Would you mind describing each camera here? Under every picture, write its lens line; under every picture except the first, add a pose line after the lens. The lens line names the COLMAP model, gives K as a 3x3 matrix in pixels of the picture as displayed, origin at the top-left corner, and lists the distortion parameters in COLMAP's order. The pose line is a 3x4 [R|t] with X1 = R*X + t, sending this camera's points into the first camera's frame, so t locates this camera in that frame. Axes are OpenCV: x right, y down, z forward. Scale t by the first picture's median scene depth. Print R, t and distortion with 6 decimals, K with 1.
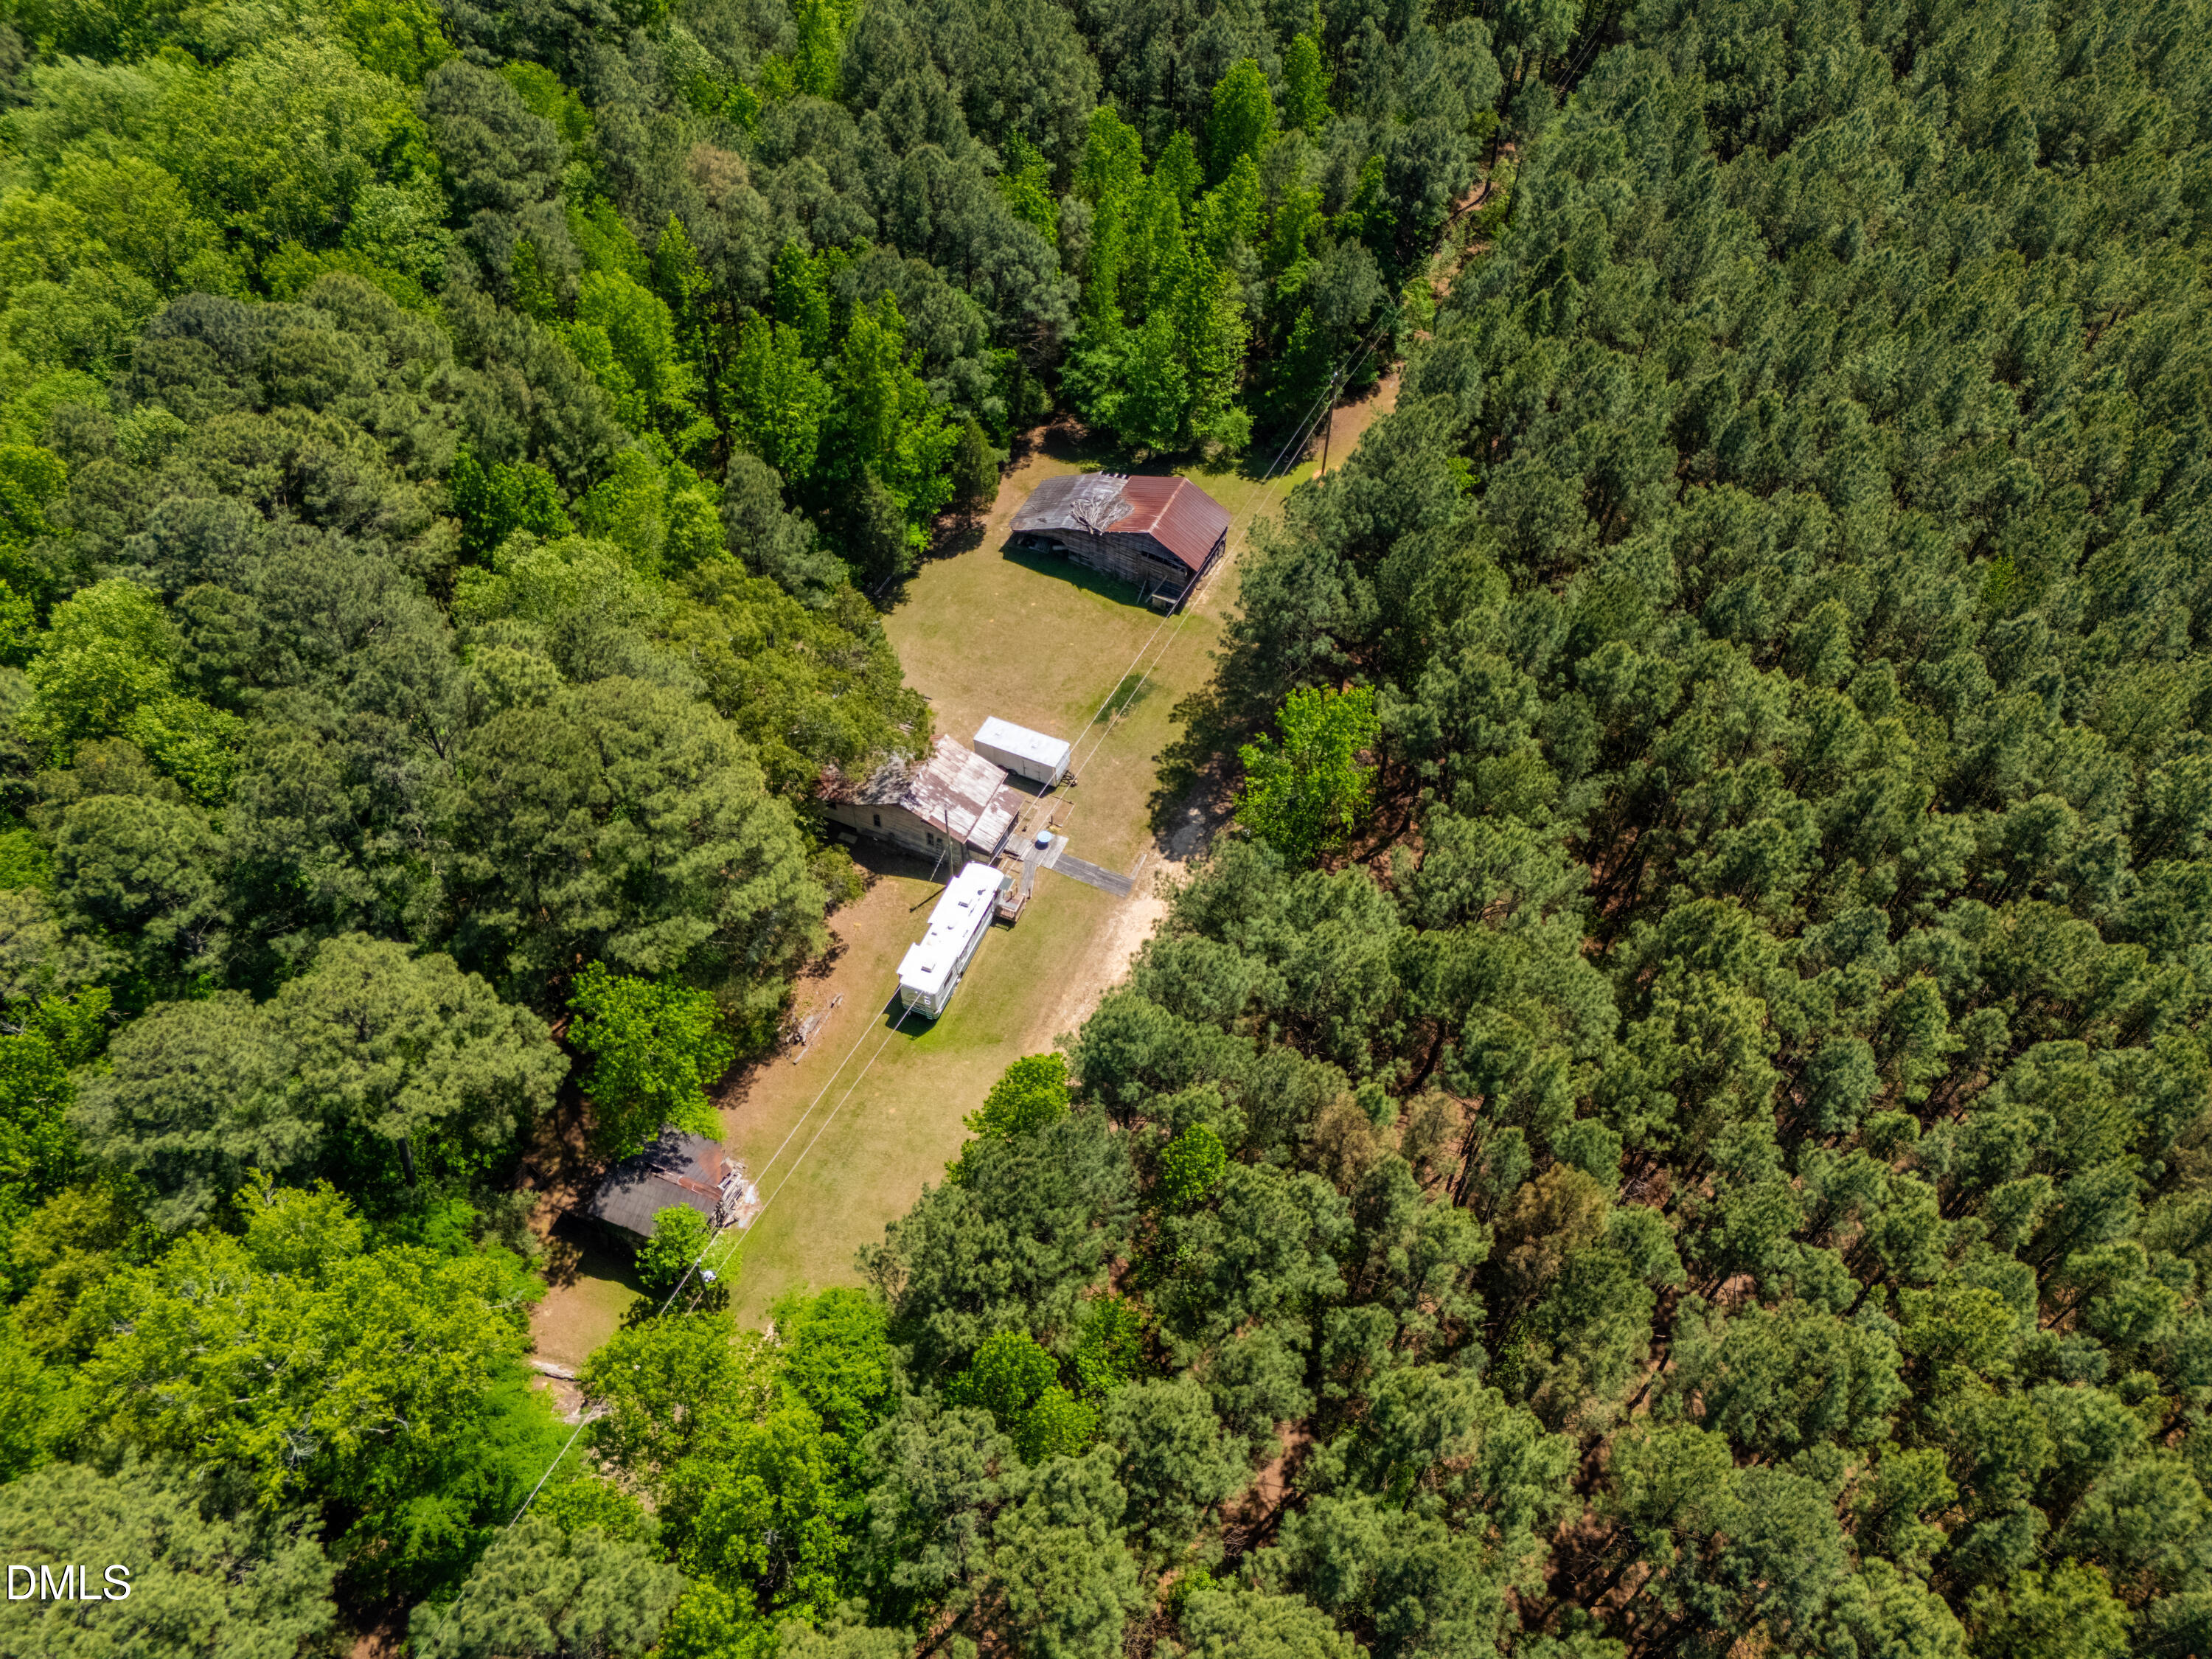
lens RADIAL K [[1657.2, 0, 1103.4], [0, 1657.2, 828.7], [0, 0, 1]] dist [0.052111, -0.041387]
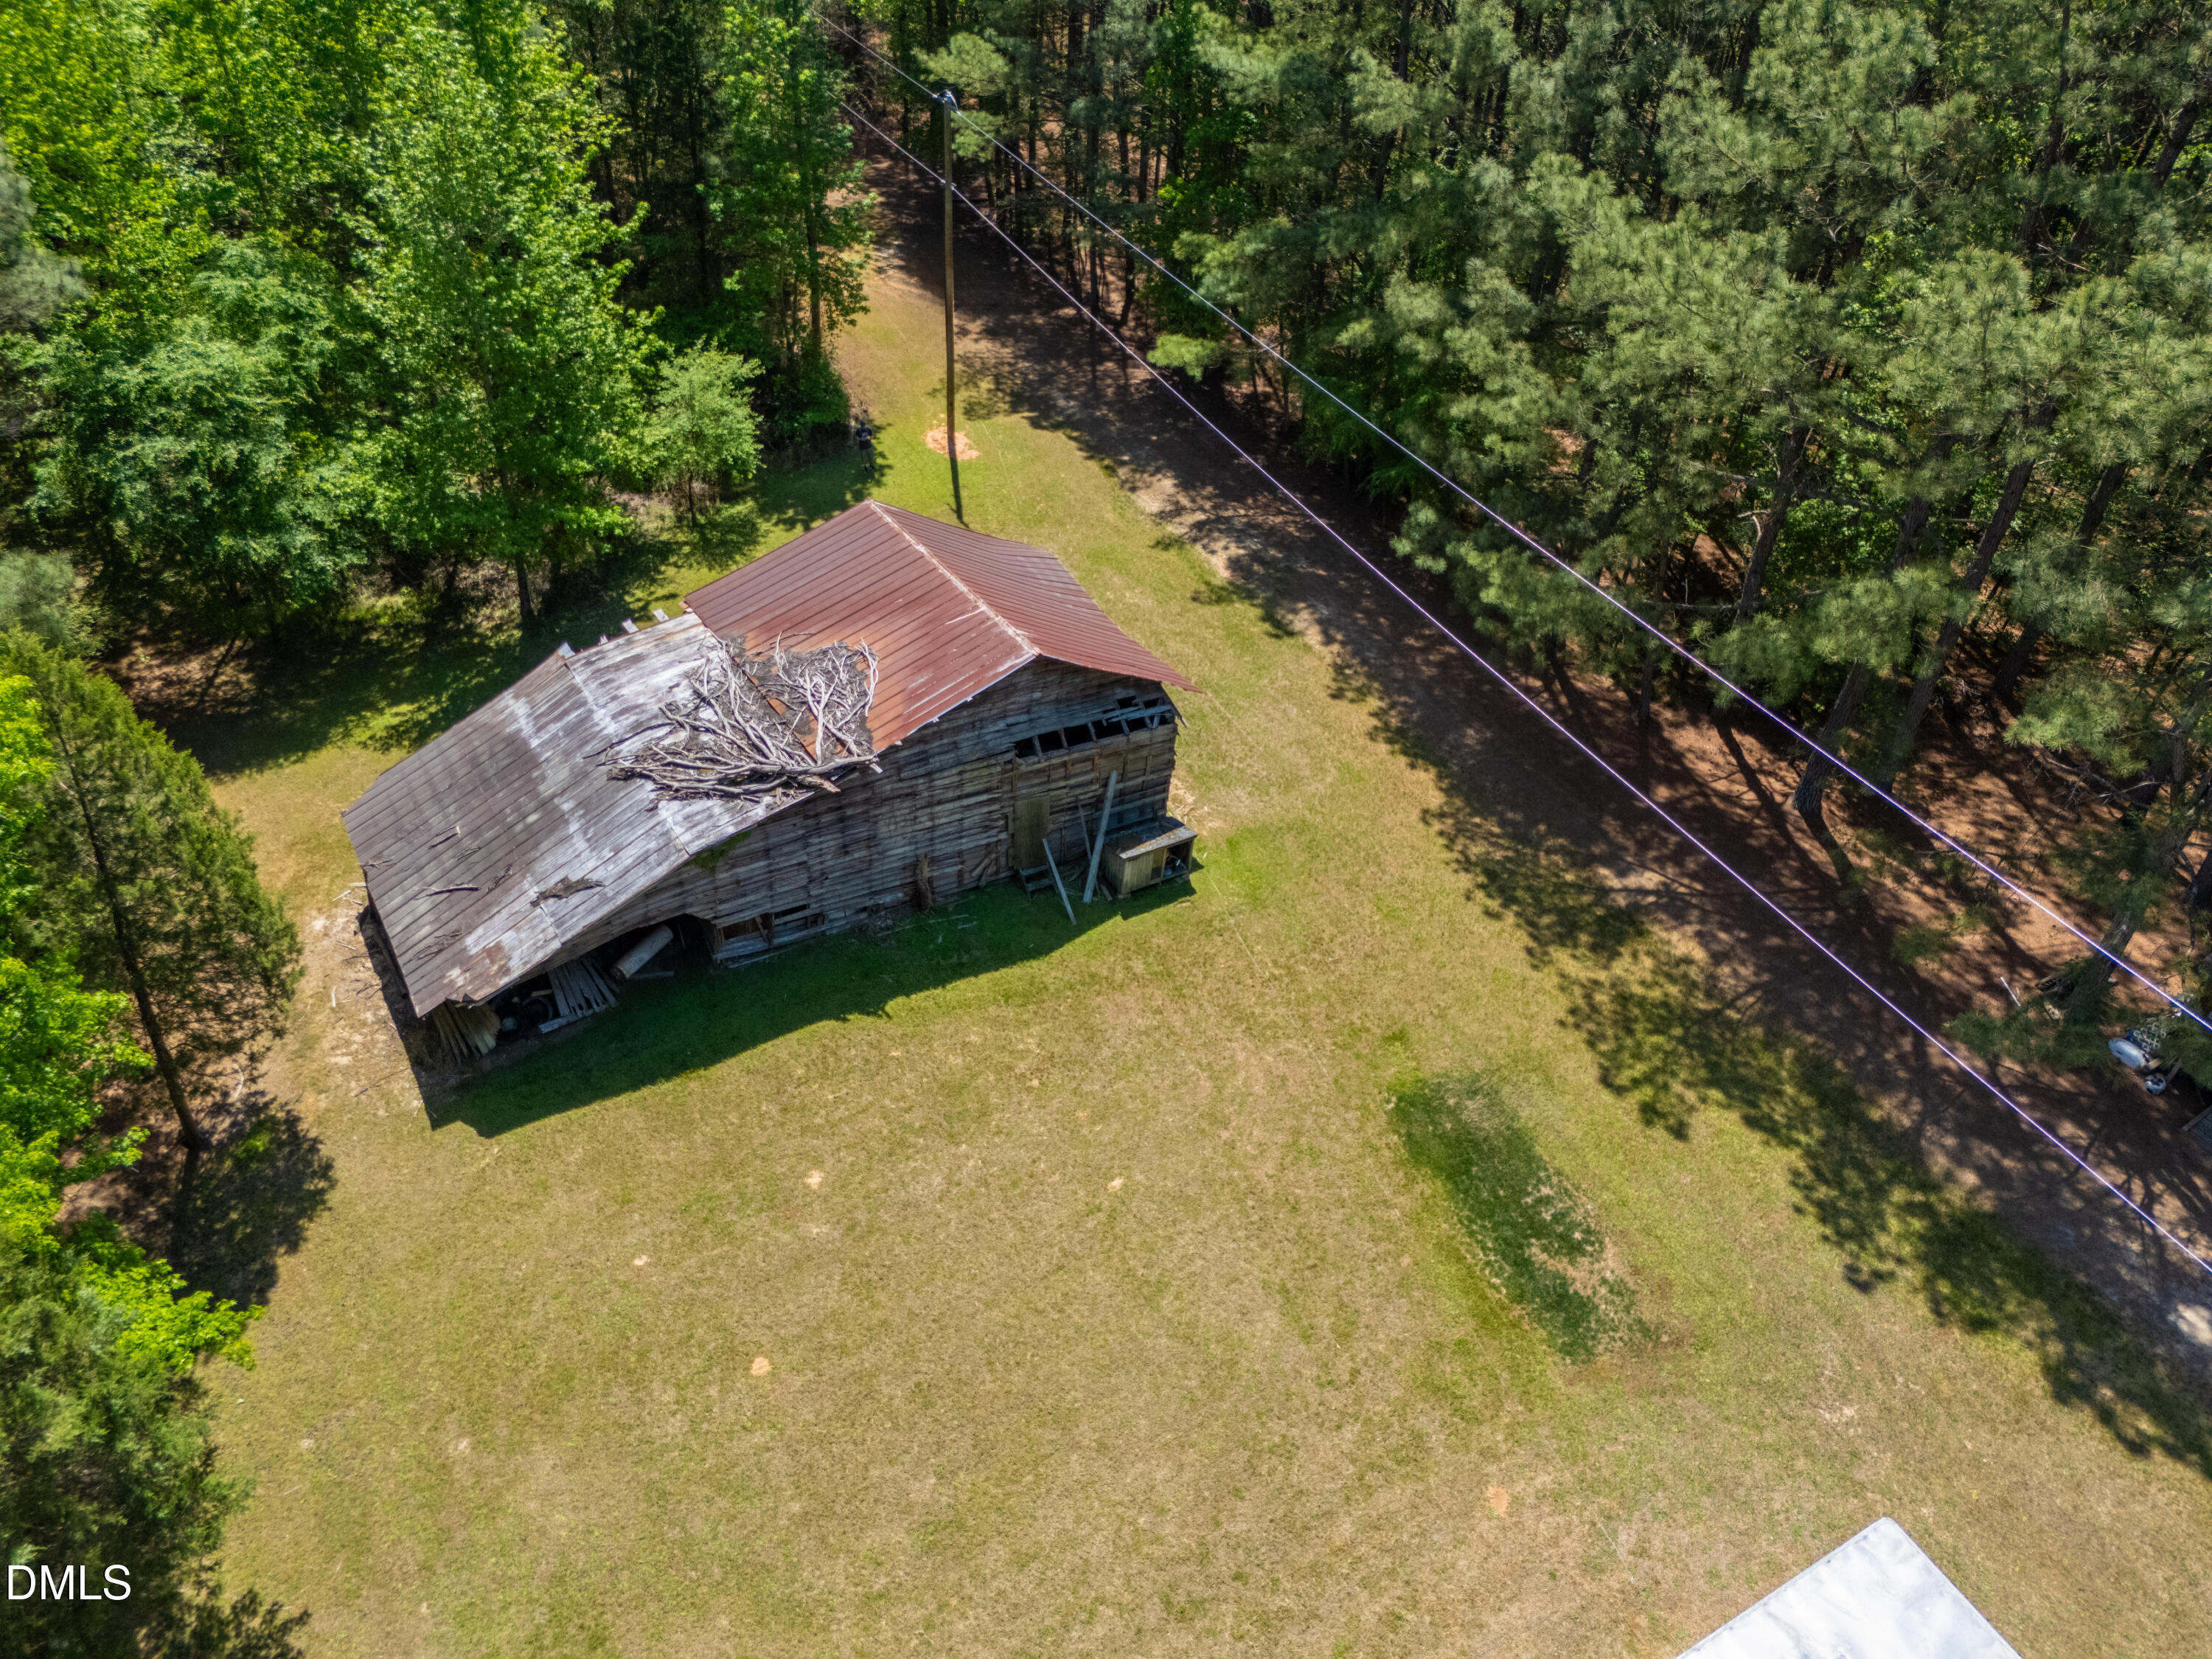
lens RADIAL K [[1657.2, 0, 1102.1], [0, 1657.2, 828.6], [0, 0, 1]] dist [0.052111, -0.041387]
pose [[0.564526, -0.520414, 0.640687, -0.142111], [0.616310, 0.782085, 0.092221, -0.171082], [-0.549065, 0.342801, 0.762244, 0.793500]]
